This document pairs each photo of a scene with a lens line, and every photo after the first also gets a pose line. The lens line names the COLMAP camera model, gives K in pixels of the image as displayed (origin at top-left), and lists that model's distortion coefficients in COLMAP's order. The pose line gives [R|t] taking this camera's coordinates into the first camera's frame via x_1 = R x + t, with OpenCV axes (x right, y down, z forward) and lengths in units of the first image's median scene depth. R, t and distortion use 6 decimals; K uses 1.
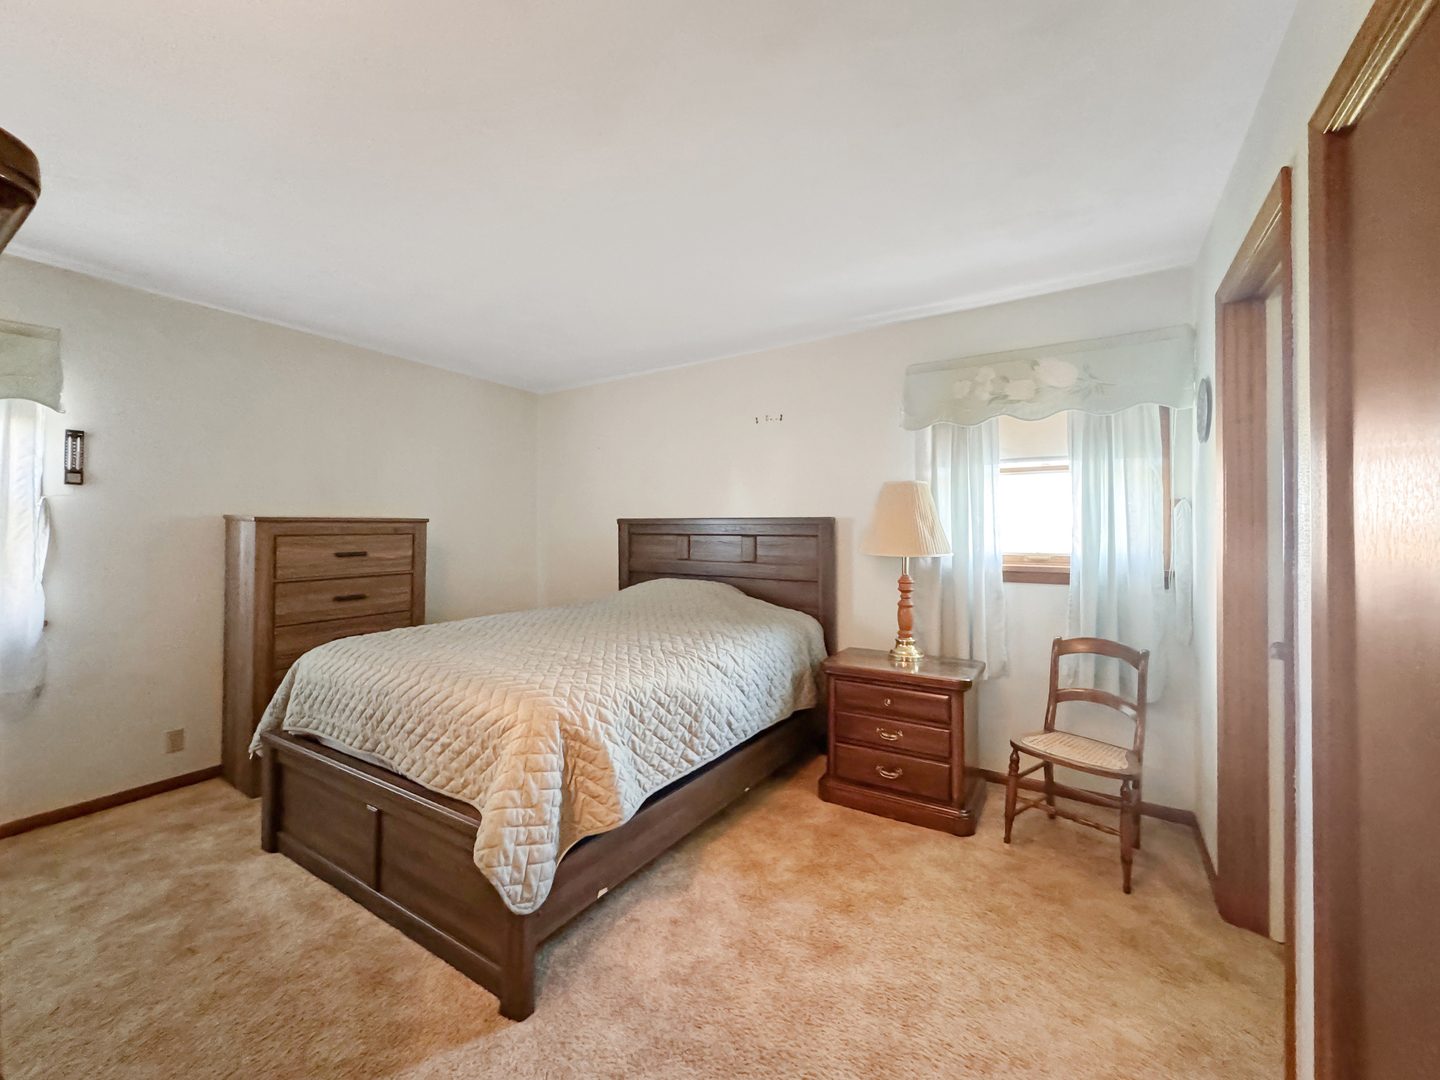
lens RADIAL K [[585.7, 0, 718.6], [0, 585.7, 510.9], [0, 0, 1]] dist [0.000486, 0.000195]
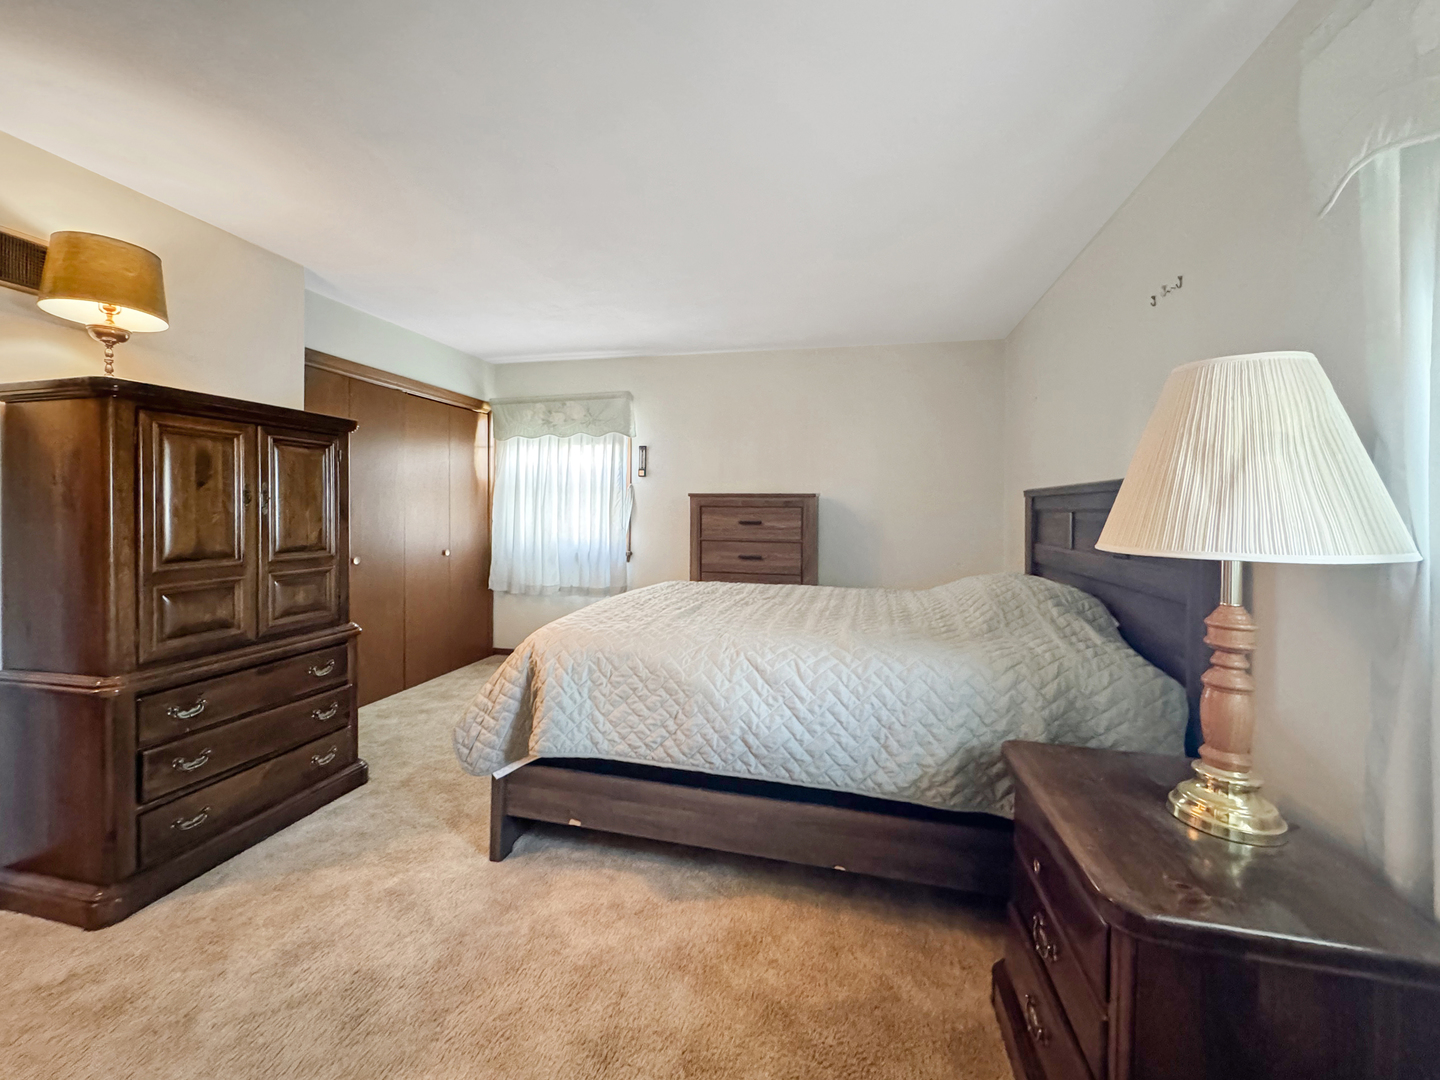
lens RADIAL K [[585.7, 0, 718.6], [0, 585.7, 510.9], [0, 0, 1]] dist [0.000486, 0.000195]
pose [[0.331506, 0.003714, -0.943446, 0.573741], [0.009073, 0.999933, 0.007124, 0.042686], [0.943409, -0.010921, 0.331450, 0.564472]]
